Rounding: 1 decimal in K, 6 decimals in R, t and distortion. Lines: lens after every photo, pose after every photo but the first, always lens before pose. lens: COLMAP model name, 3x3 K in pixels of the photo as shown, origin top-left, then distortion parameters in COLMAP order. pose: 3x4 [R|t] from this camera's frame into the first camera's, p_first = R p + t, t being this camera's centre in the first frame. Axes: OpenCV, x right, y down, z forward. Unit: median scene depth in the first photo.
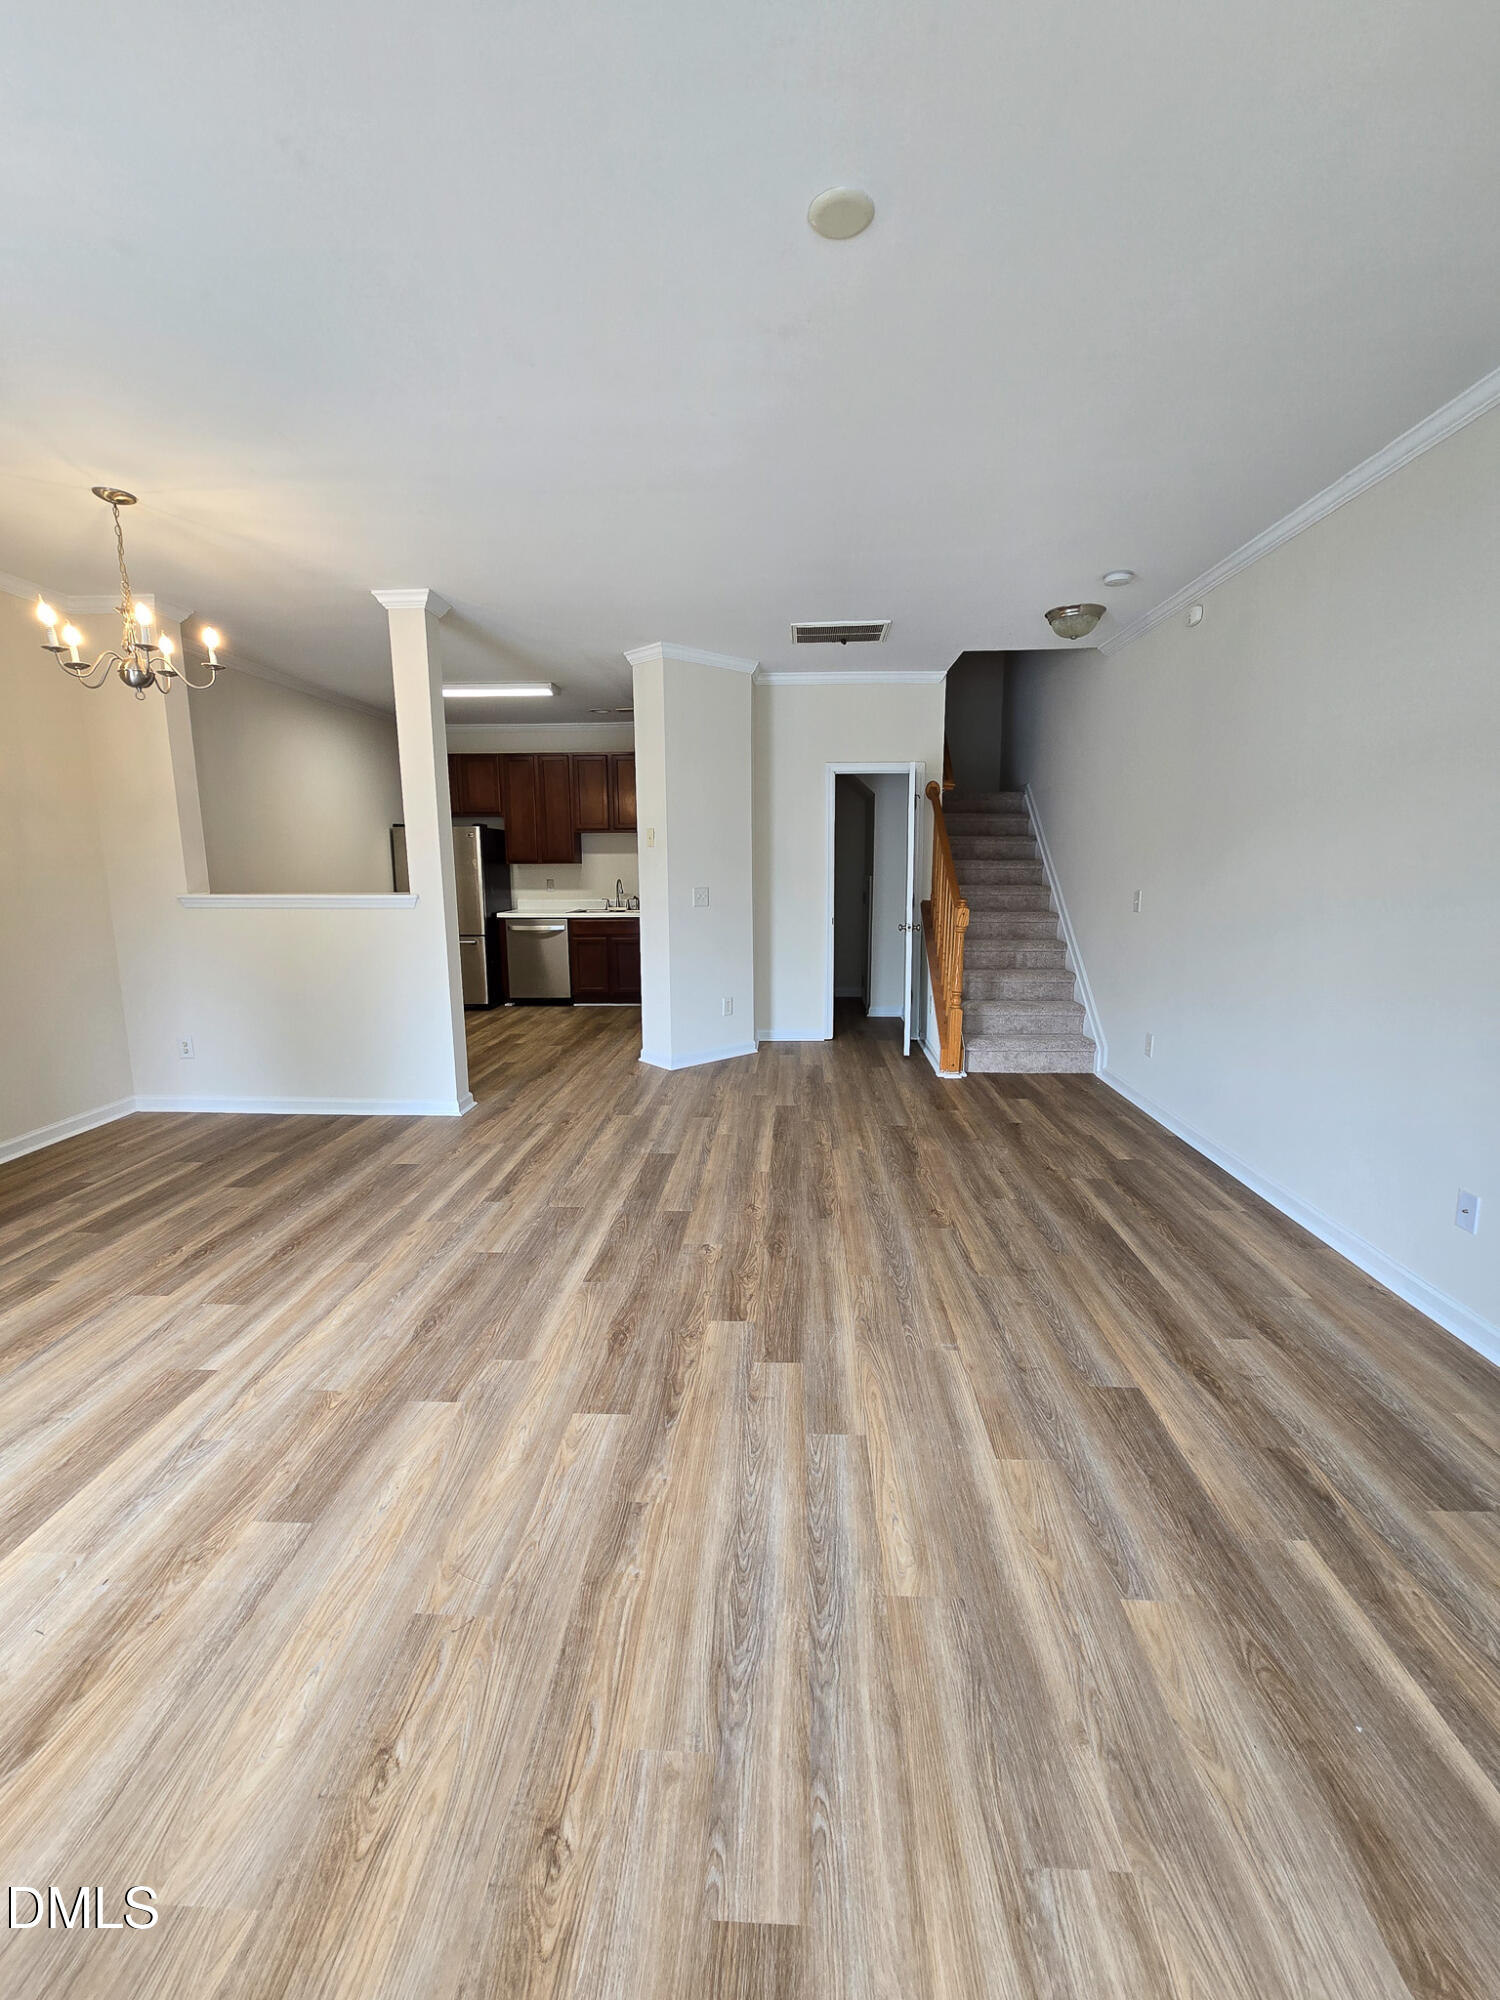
lens RADIAL K [[819.3, 0, 756.7], [0, 819.3, 994.4], [0, 0, 1]] dist [0.001303, -0.001271]
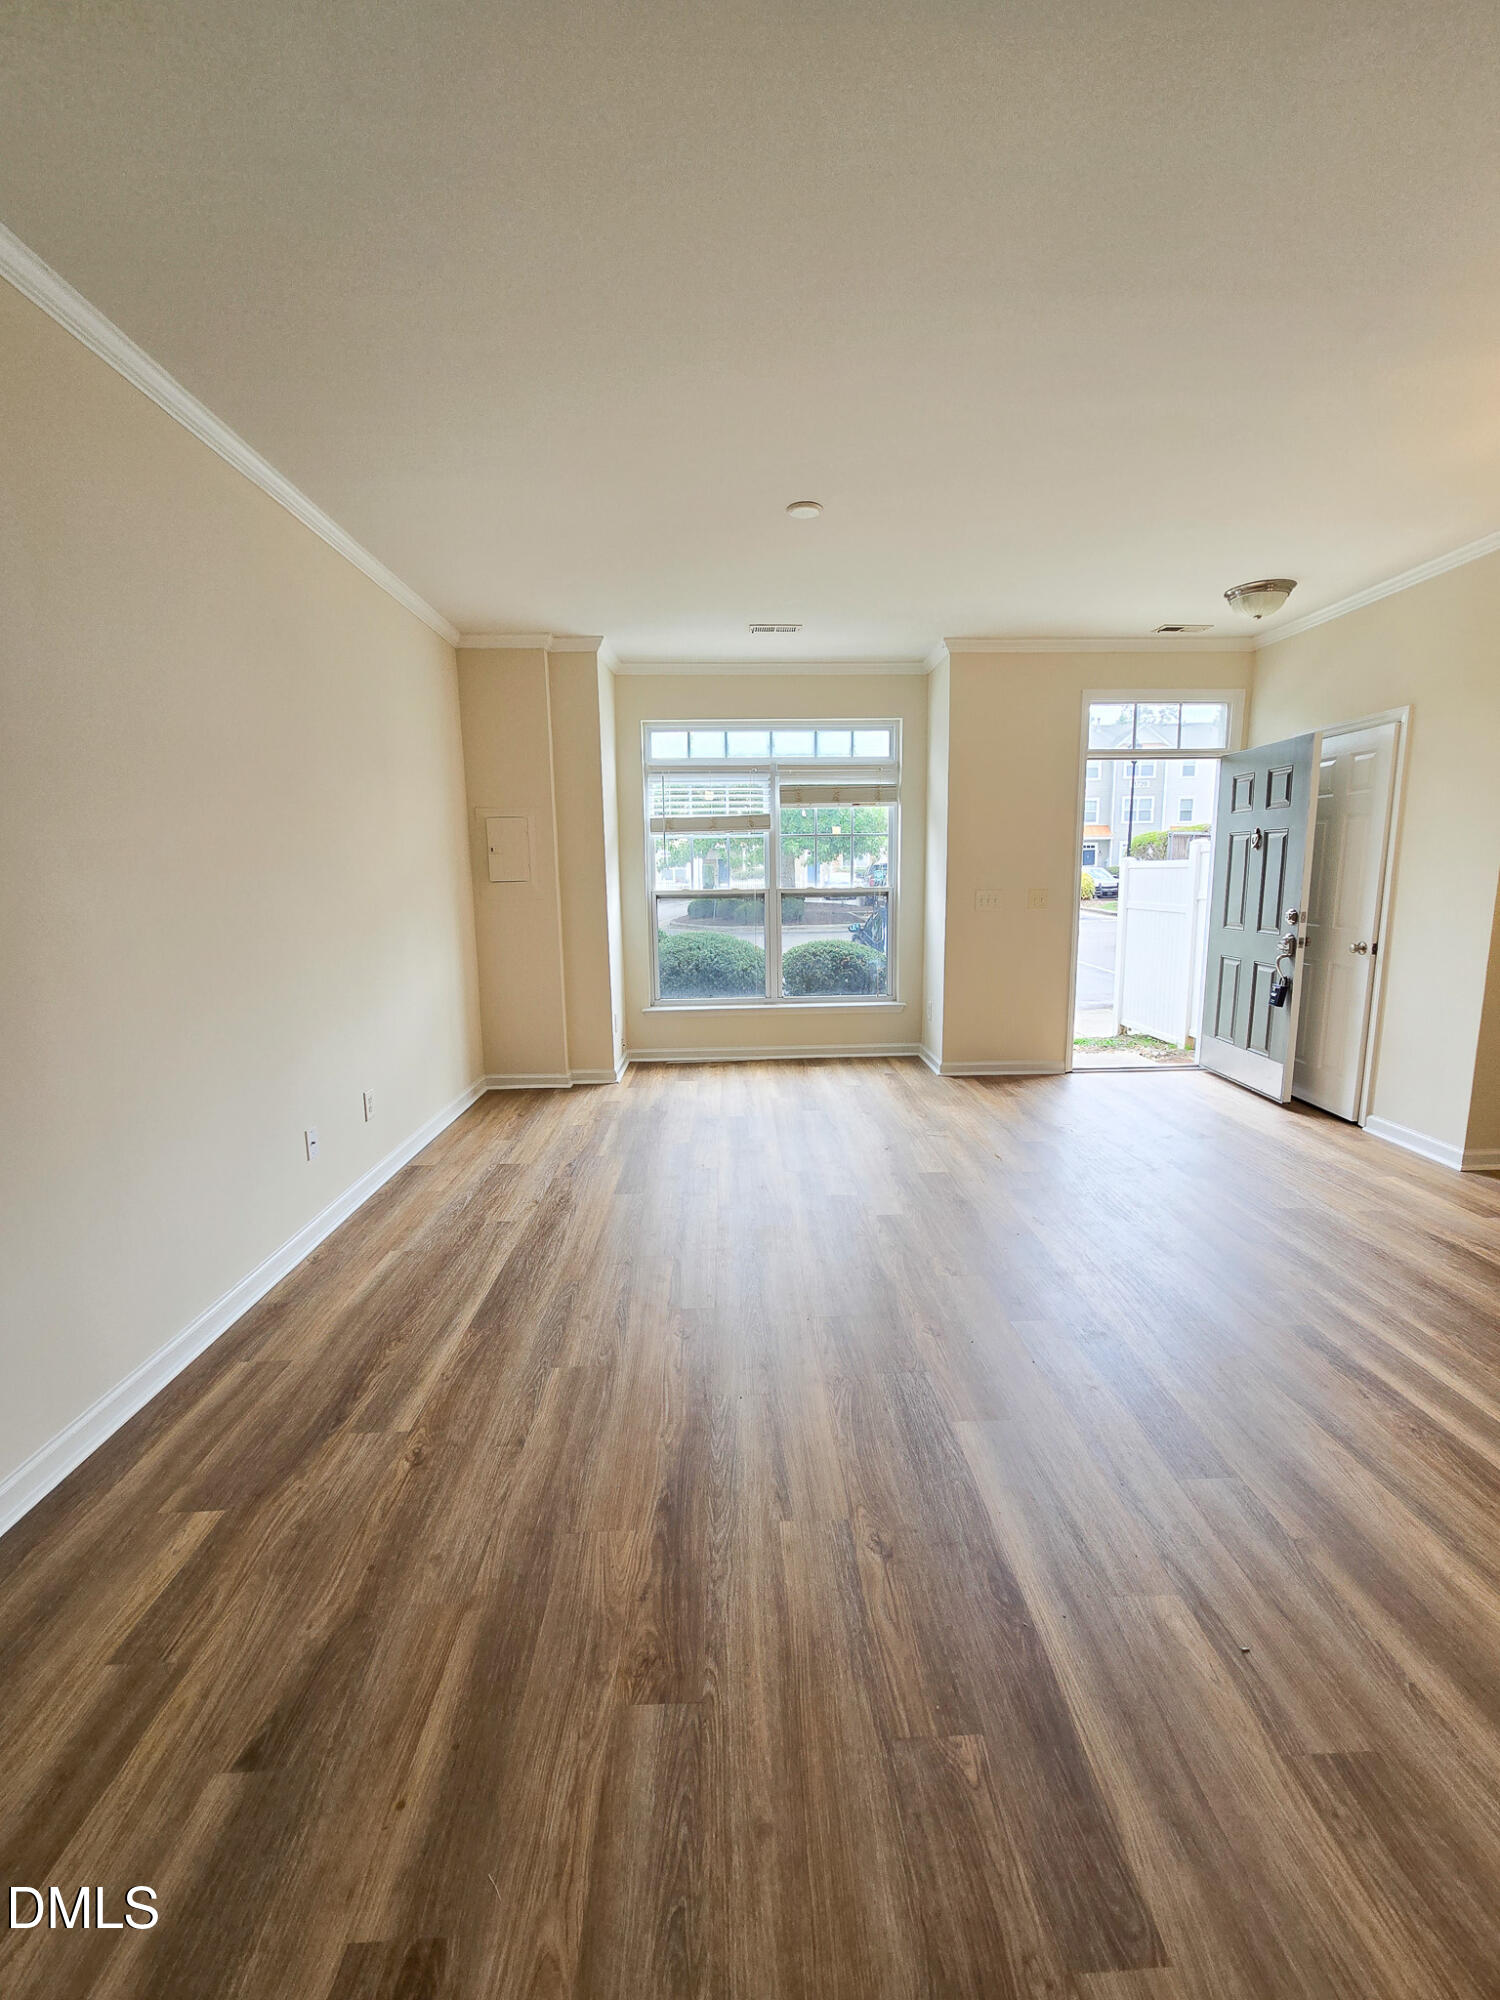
lens RADIAL K [[819.3, 0, 769.5], [0, 819.3, 995.5], [0, 0, 1]] dist [0.001303, -0.001271]
pose [[-0.994846, 0.029539, -0.096994, 0.187760], [-0.001776, 0.951397, 0.307963, -0.229489], [0.101377, 0.306548, -0.946441, 1.474639]]
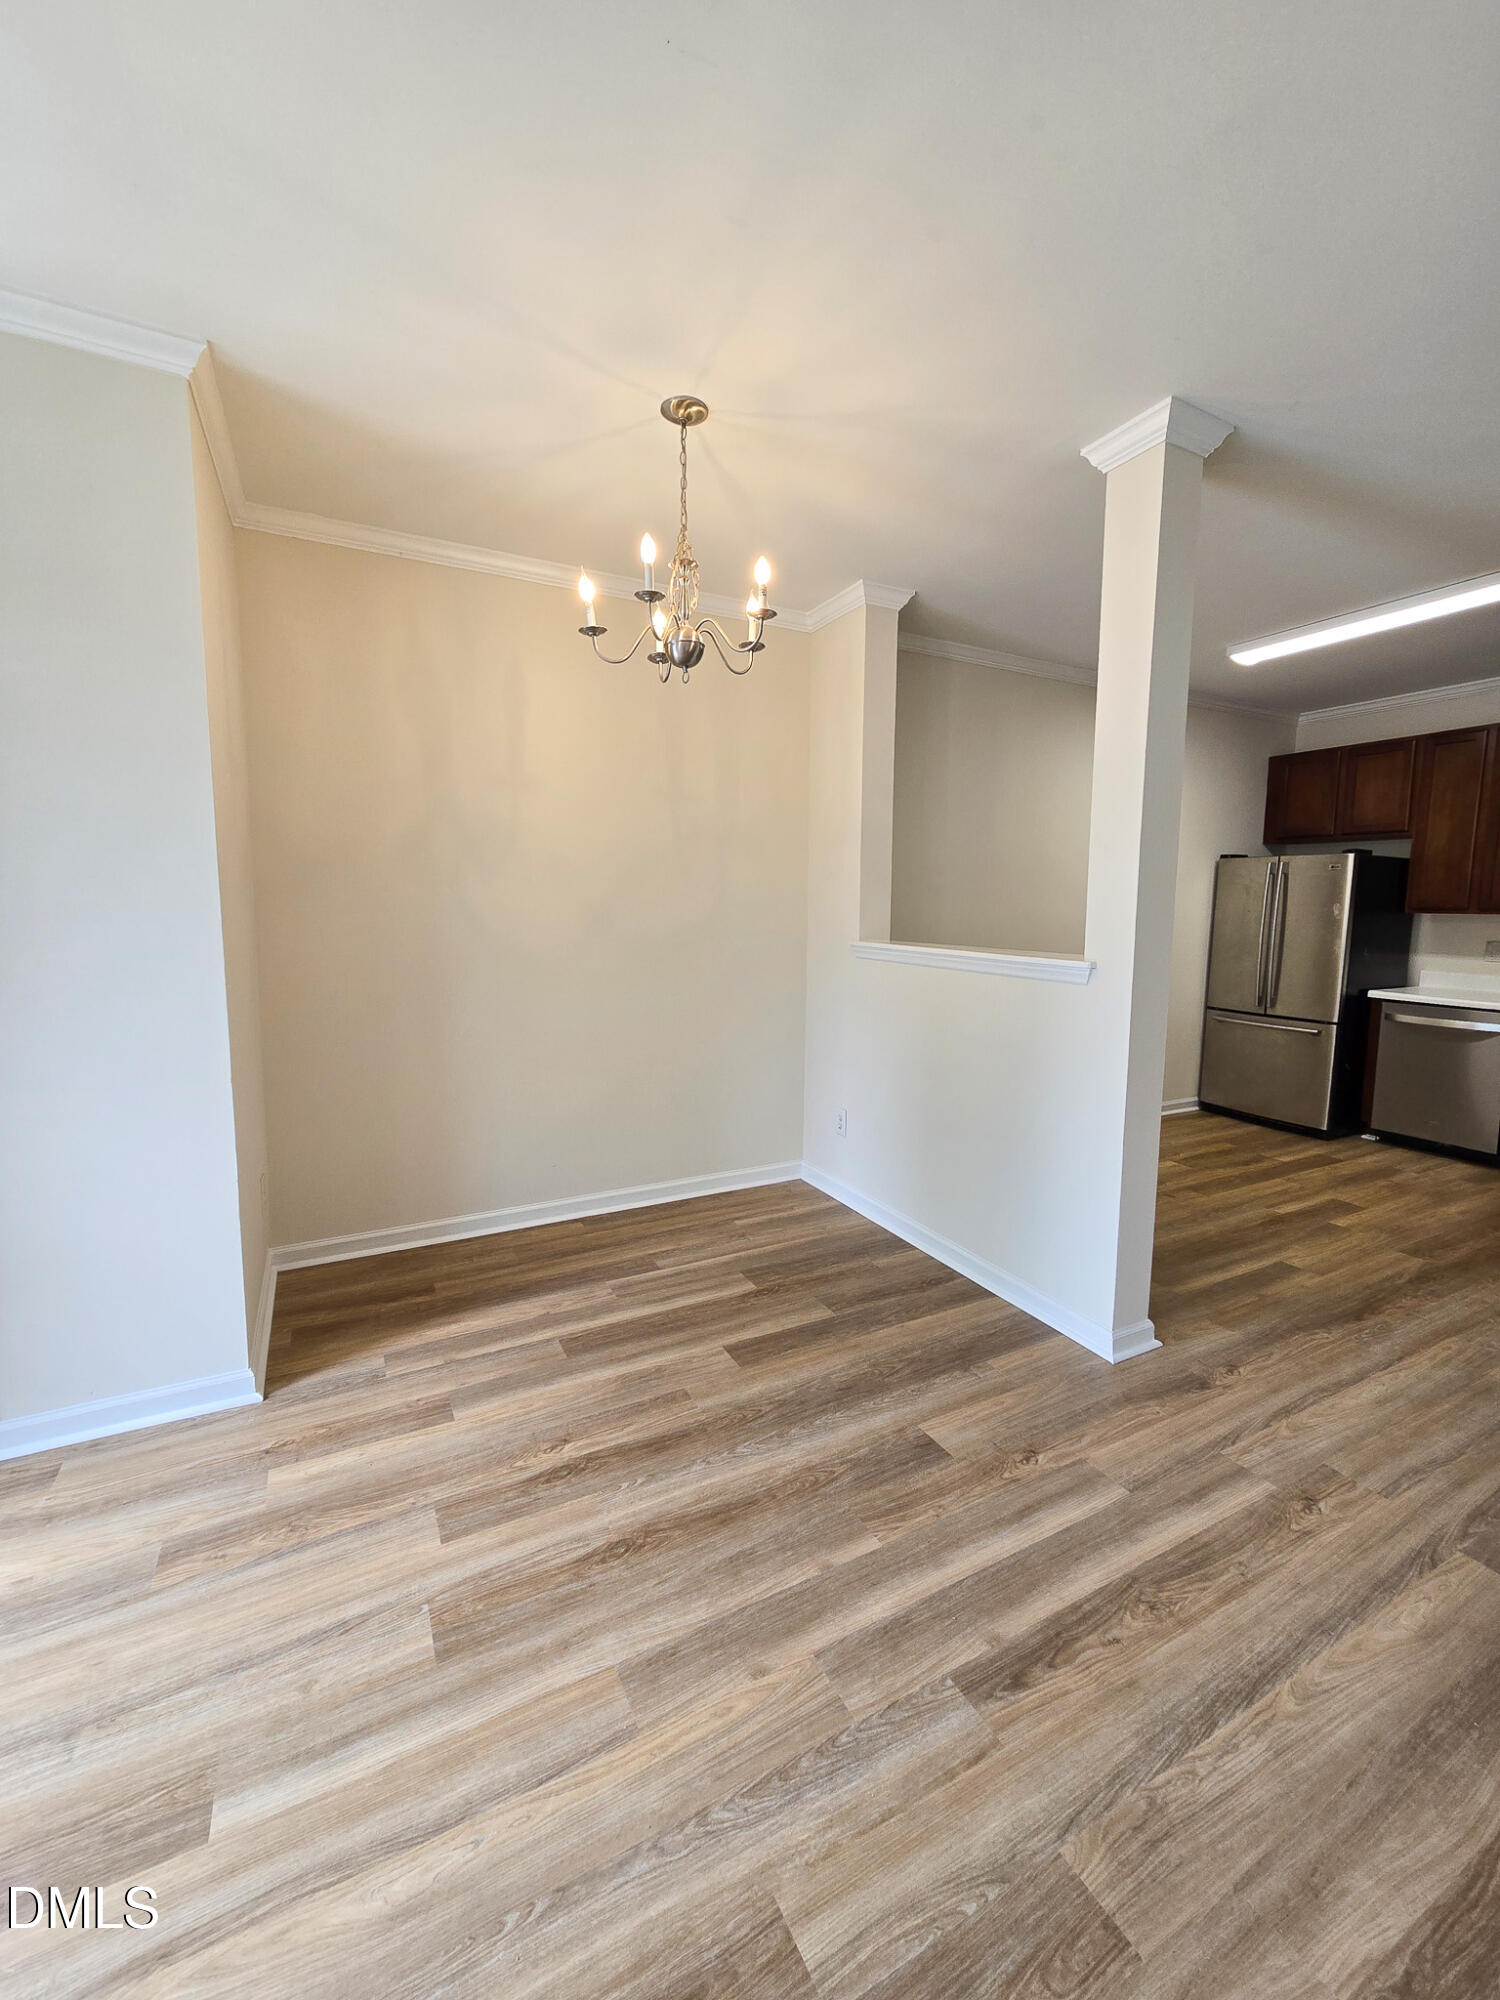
lens RADIAL K [[819.3, 0, 763.2], [0, 819.3, 994.6], [0, 0, 1]] dist [0.001303, -0.001271]
pose [[0.514785, 0.105501, -0.850803, -0.049014], [-0.150869, 0.988060, 0.031237, -0.100690], [0.843940, 0.112280, 0.524555, 0.618288]]
